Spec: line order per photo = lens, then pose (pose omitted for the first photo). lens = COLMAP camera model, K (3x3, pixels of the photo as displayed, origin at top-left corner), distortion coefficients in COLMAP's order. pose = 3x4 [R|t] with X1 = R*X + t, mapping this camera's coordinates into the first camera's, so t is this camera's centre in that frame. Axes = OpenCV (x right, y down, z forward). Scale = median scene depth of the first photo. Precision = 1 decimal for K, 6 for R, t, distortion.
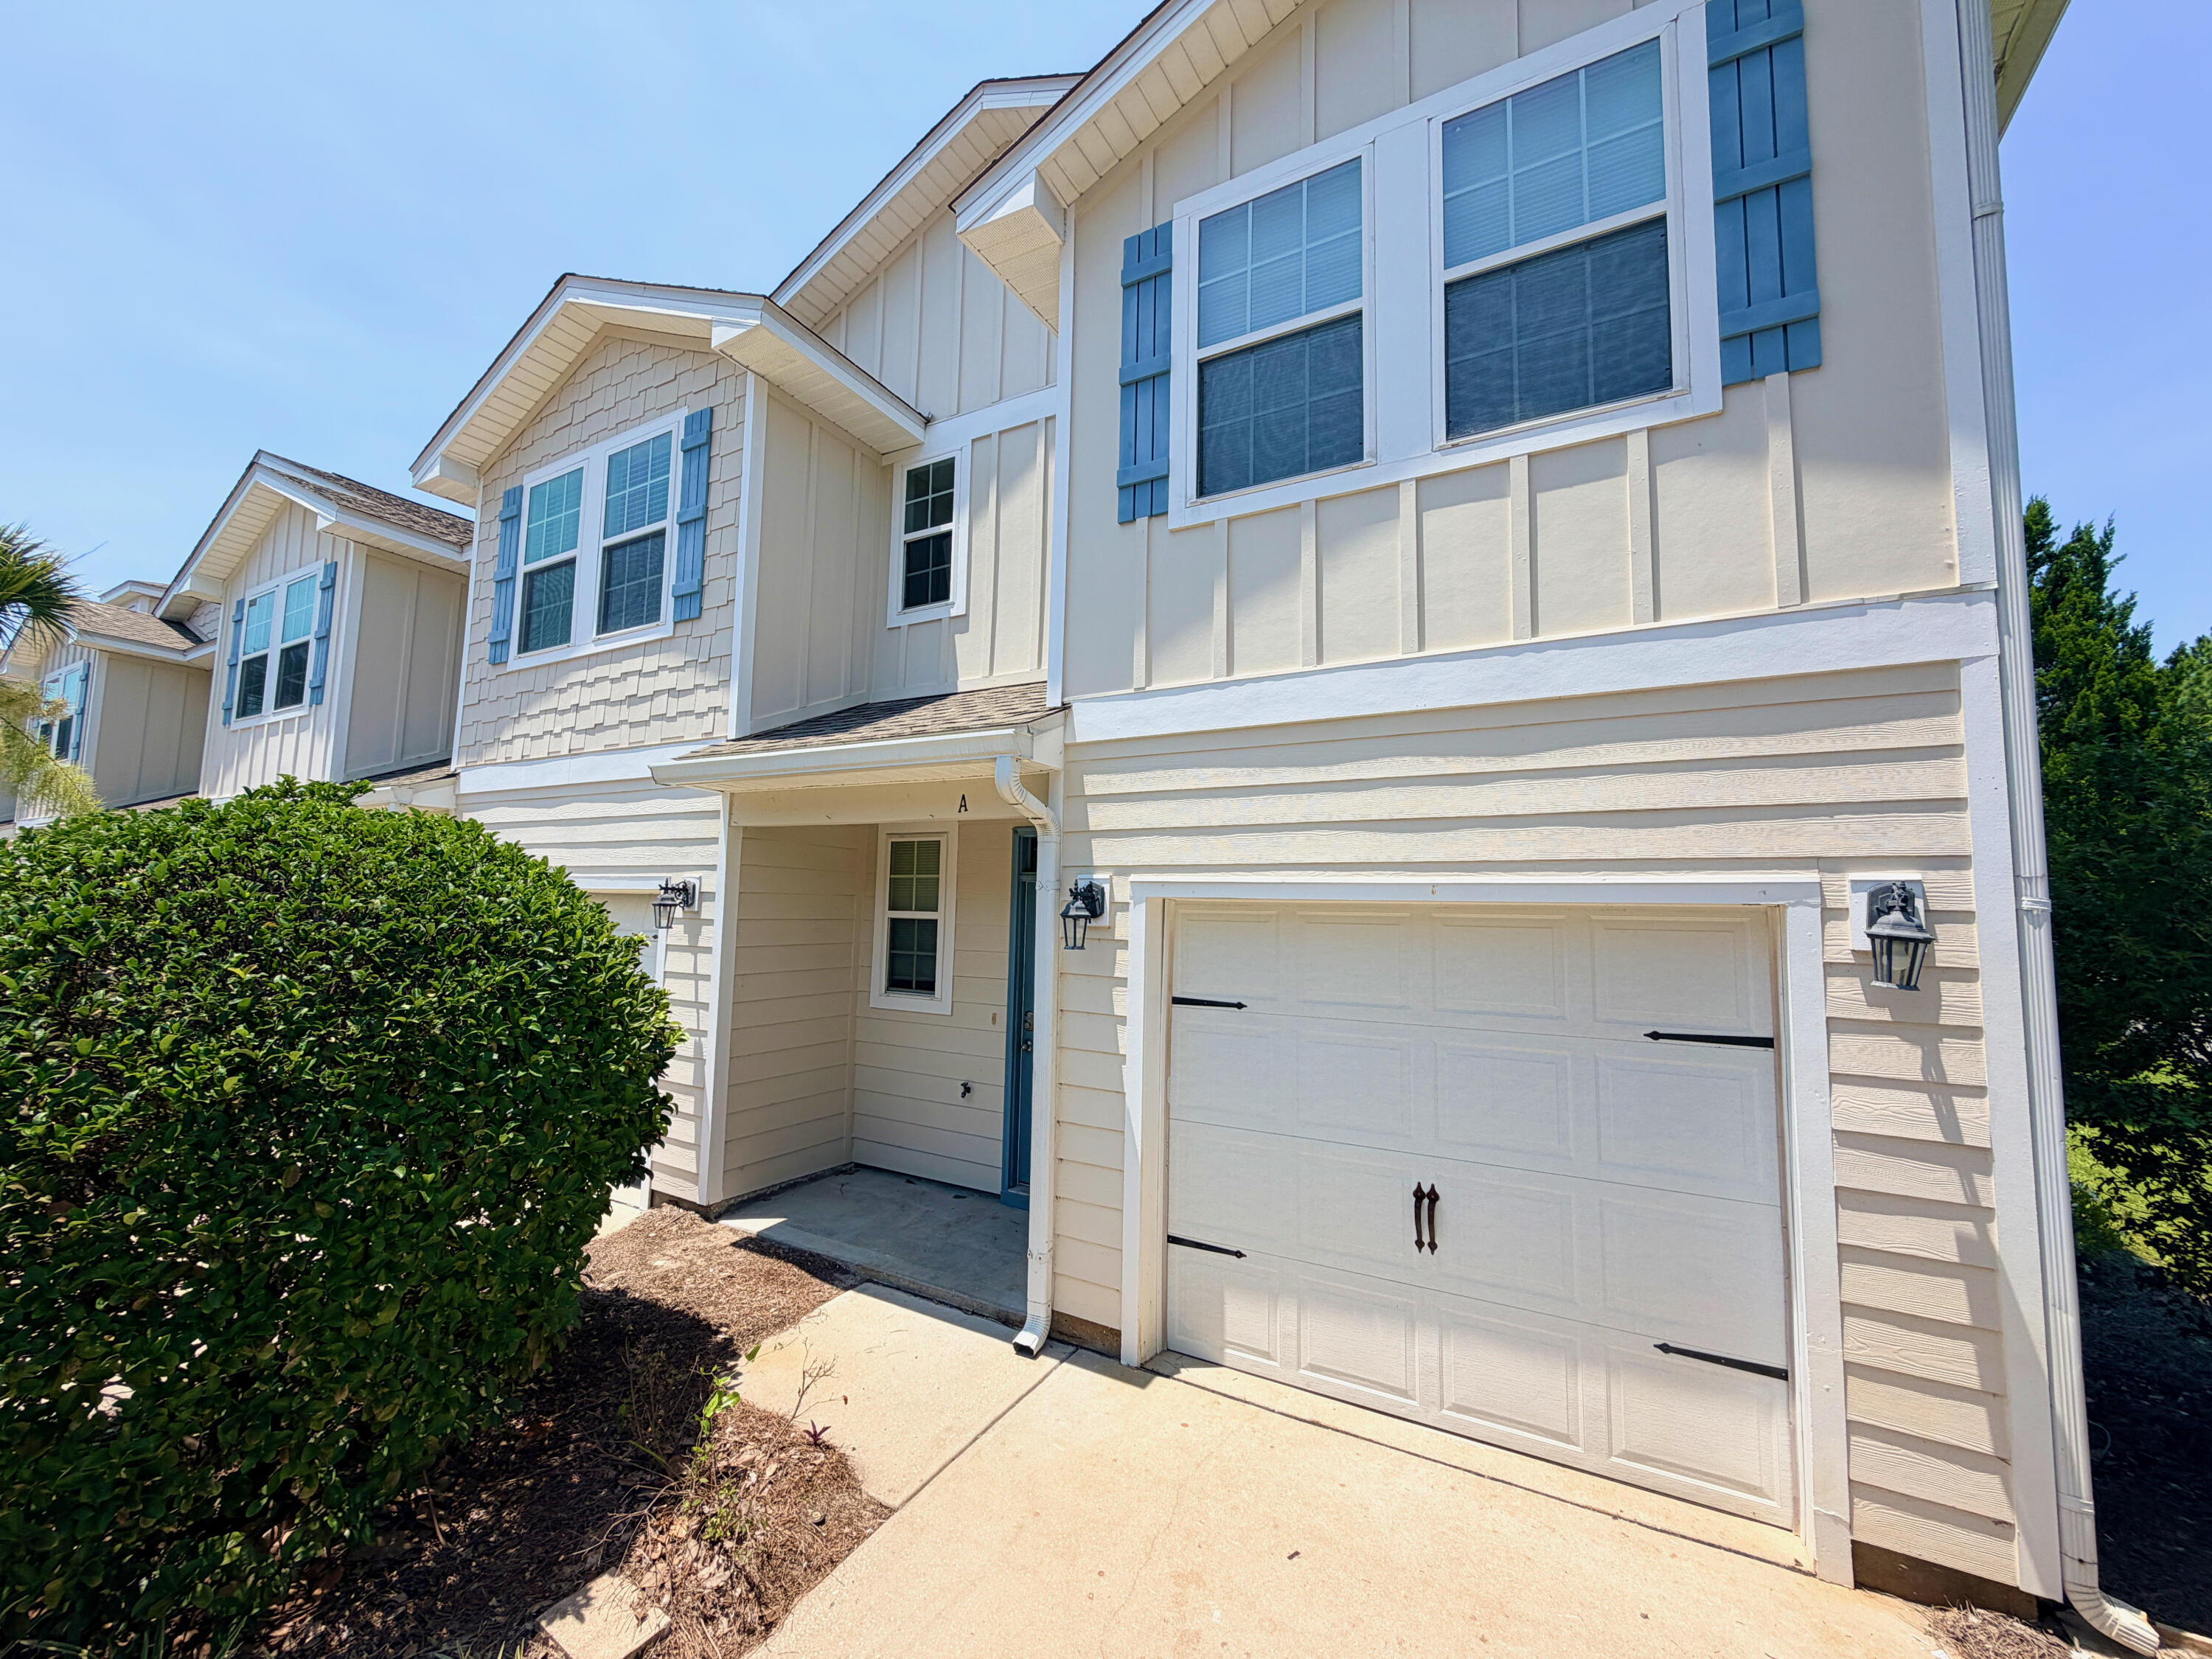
lens RADIAL K [[882.5, 0, 1102.2], [0, 882.5, 830.4], [0, 0, 1]] dist [-0.000243, 0.000149]
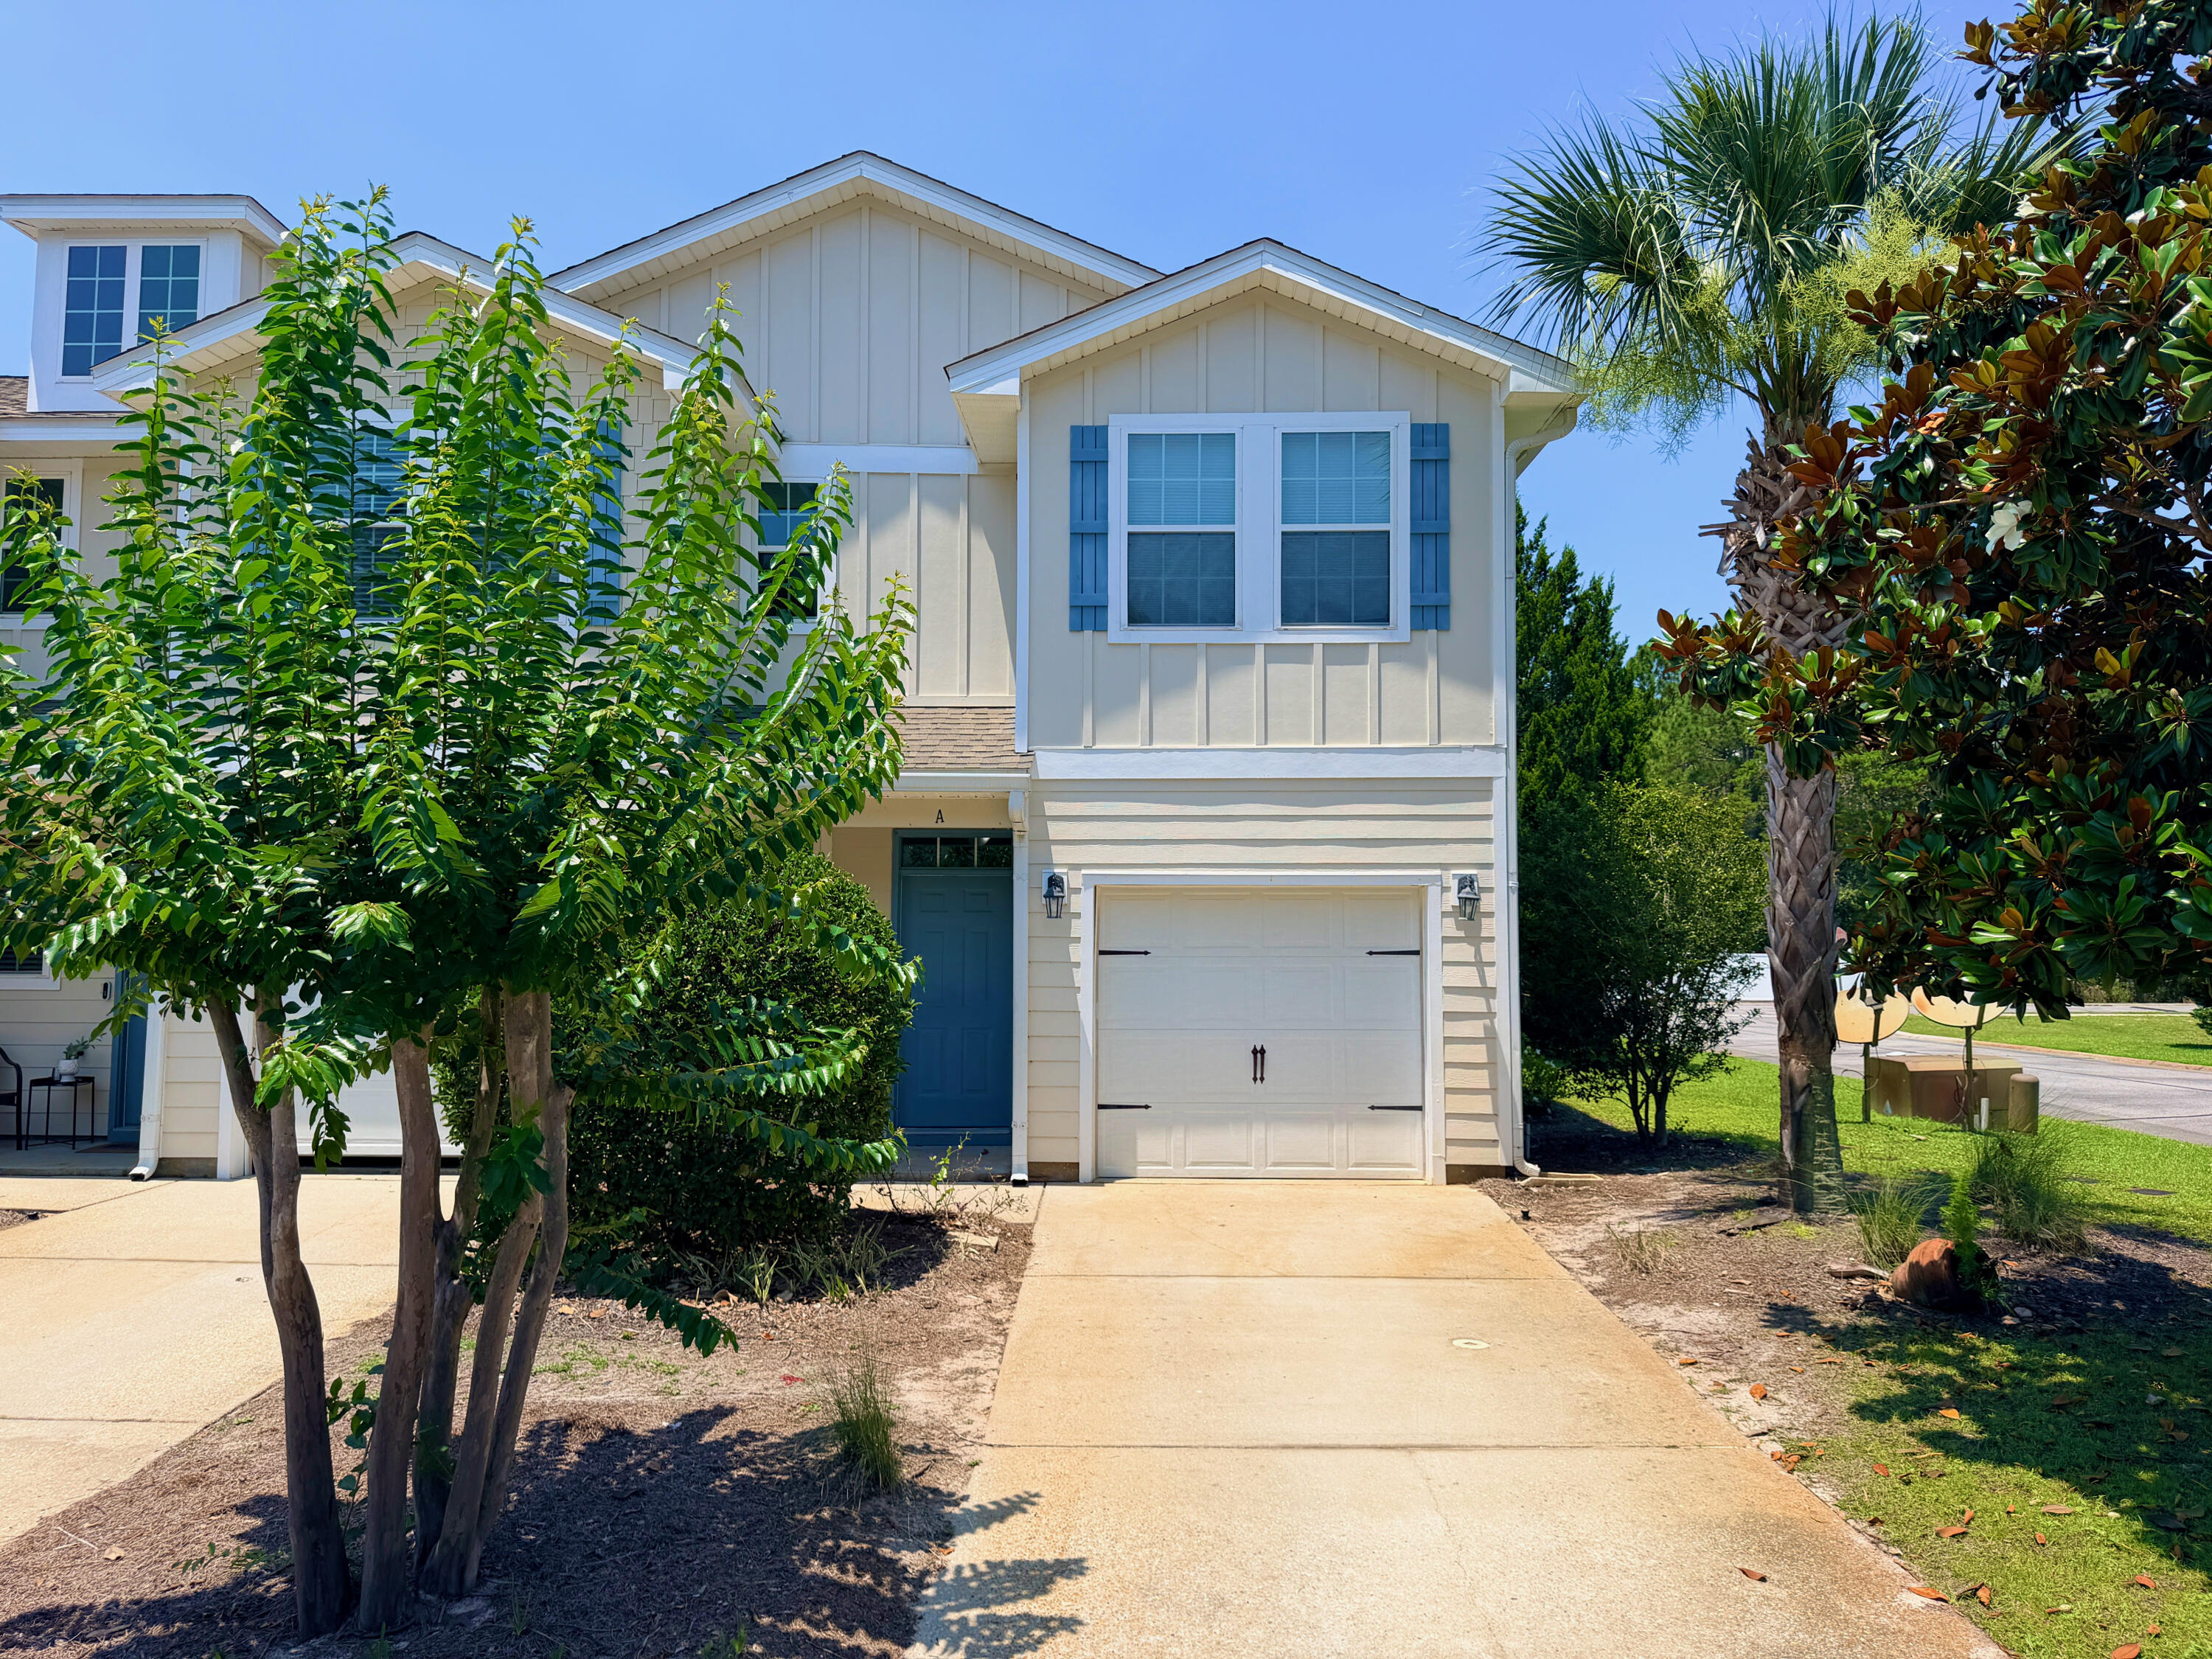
lens RADIAL K [[1542.7, 0, 1101.2], [0, 1542.7, 833.2], [0, 0, 1]] dist [0.102410, 0.000512]
pose [[0.874668, 0.016182, 0.484453, -1.423133], [-0.028311, 0.999442, 0.017729, -0.070190], [-0.483895, -0.029223, 0.874638, -1.552901]]
